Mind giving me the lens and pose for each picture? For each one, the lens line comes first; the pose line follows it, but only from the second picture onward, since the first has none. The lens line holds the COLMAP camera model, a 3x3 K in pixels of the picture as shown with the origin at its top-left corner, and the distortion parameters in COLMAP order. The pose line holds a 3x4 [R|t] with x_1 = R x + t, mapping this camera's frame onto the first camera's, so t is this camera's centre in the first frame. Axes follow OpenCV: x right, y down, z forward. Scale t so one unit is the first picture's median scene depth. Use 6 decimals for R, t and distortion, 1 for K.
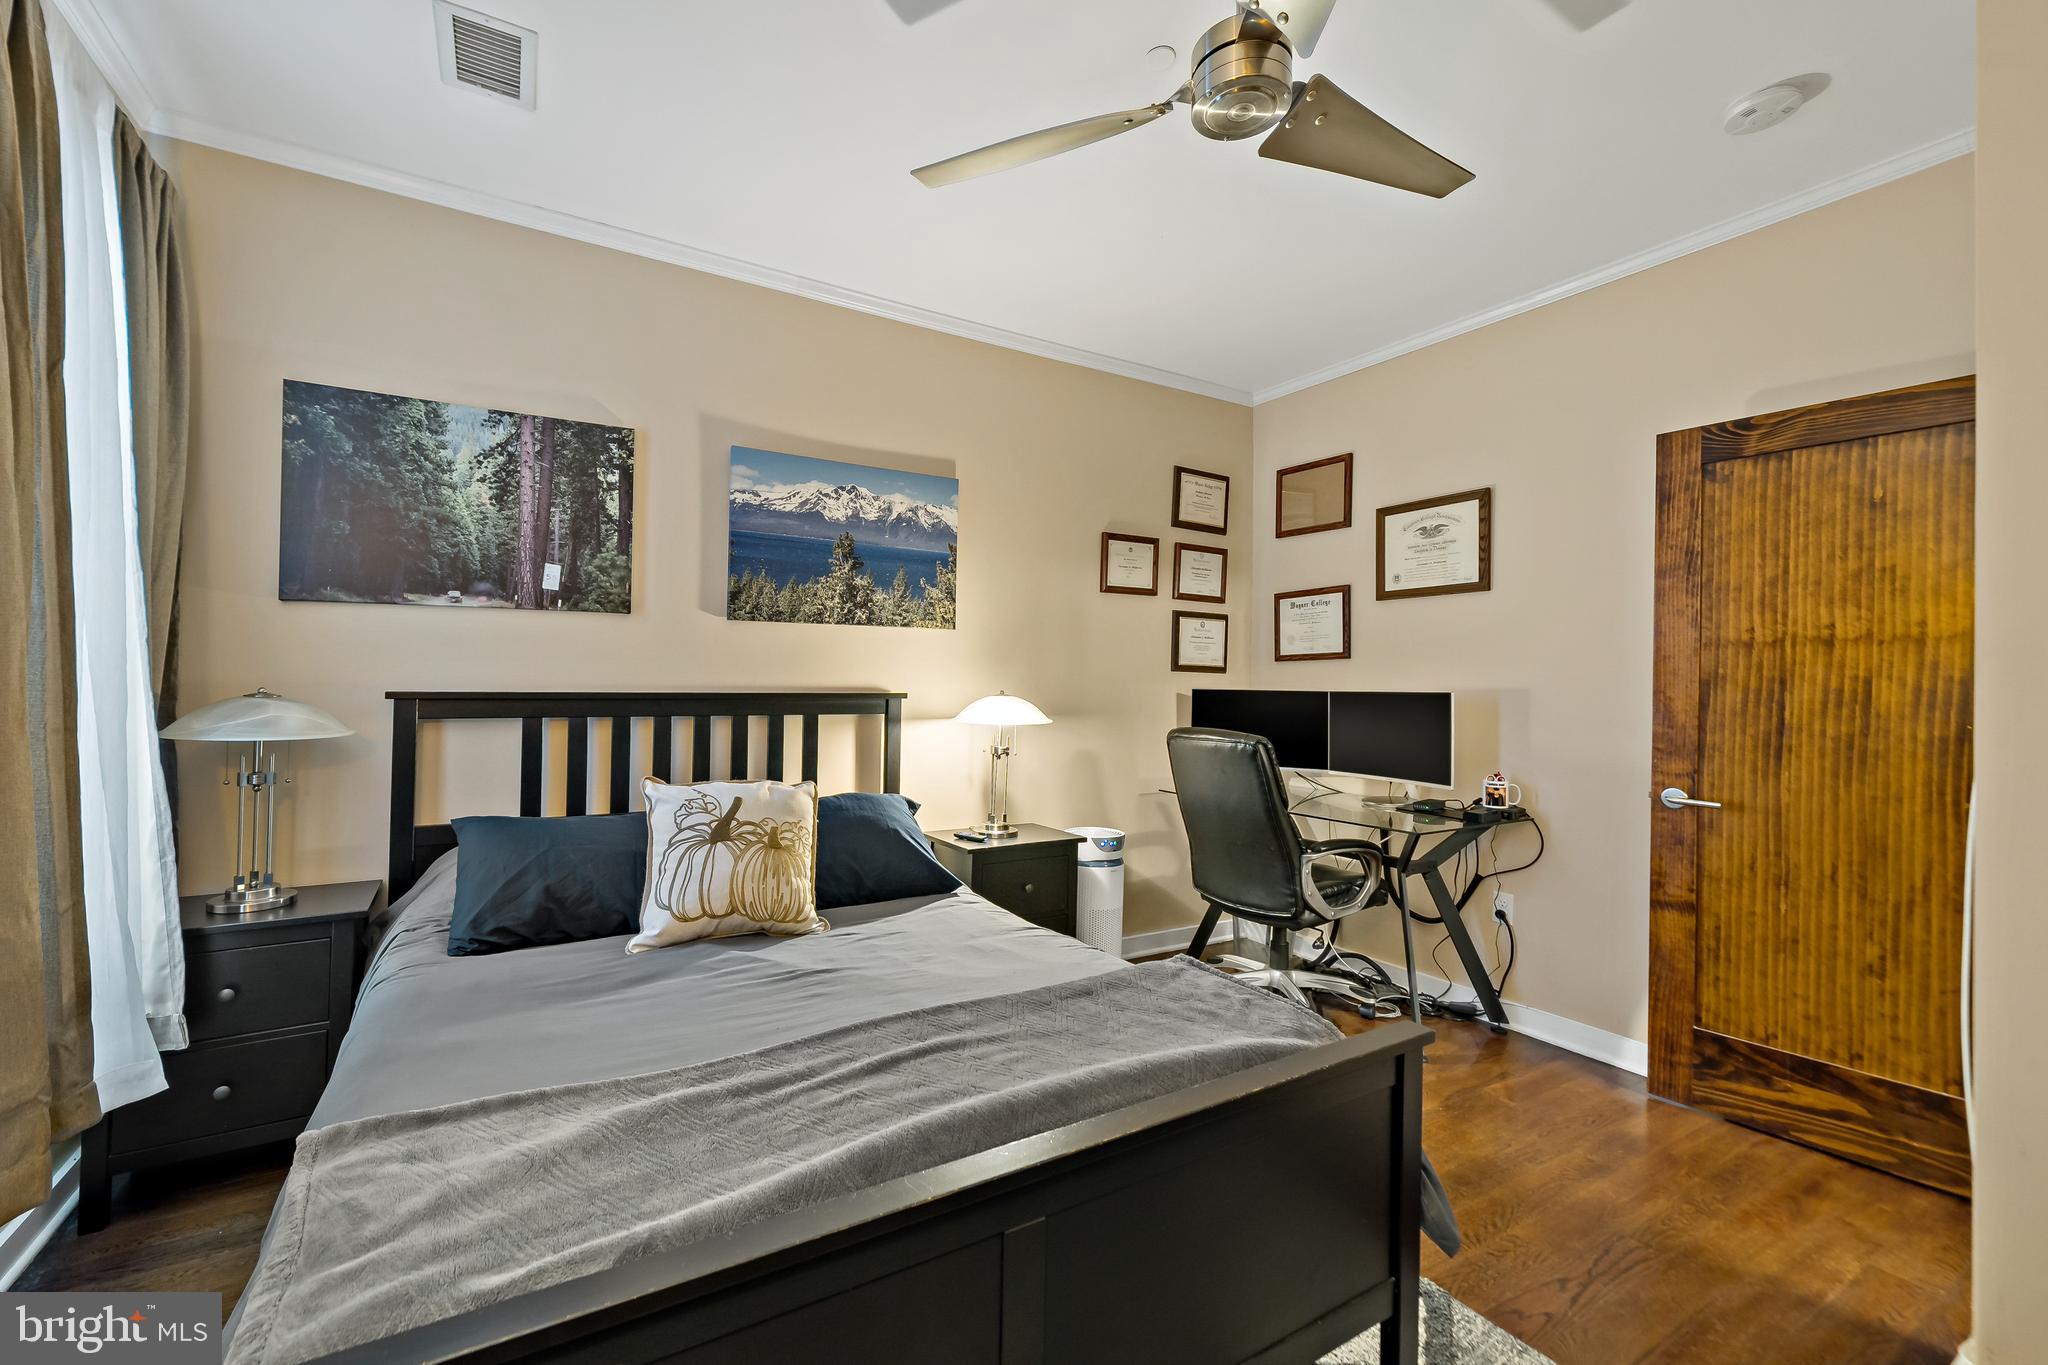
lens RADIAL K [[833.0, 0, 1017.1], [0, 833.0, 680.2], [0, 0, 1]] dist [-0.000822, 0.000350]
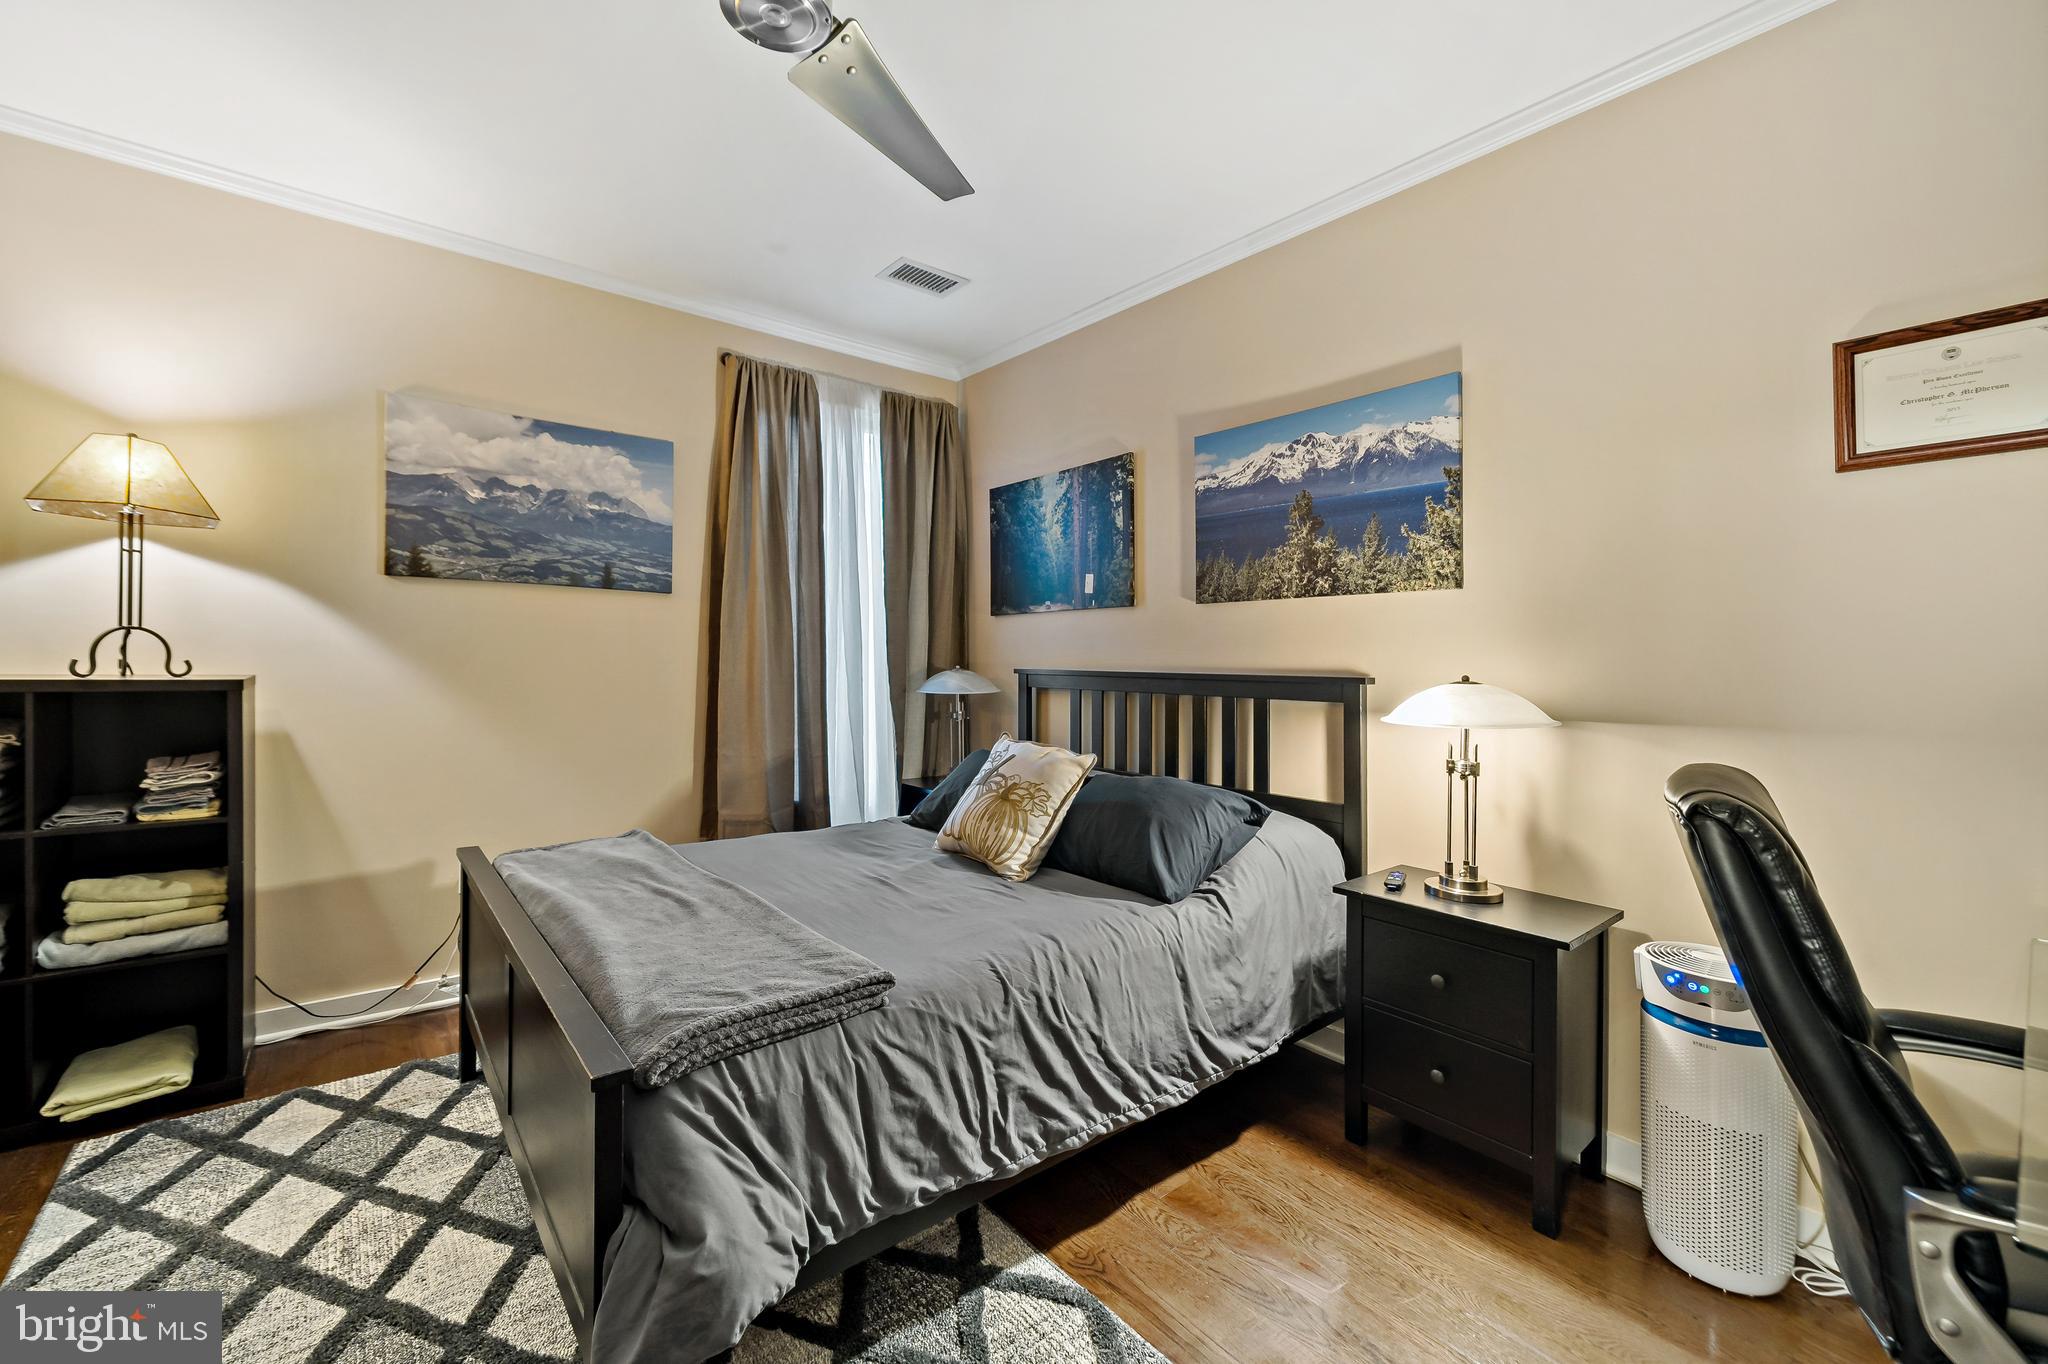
lens RADIAL K [[833.0, 0, 1020.2], [0, 833.0, 665.0], [0, 0, 1]] dist [-0.000822, 0.000350]
pose [[0.135458, -0.004861, -0.990771, 0.624854], [-0.011689, 0.999911, -0.006504, 0.012975], [0.990714, 0.012462, 0.135389, 0.605607]]
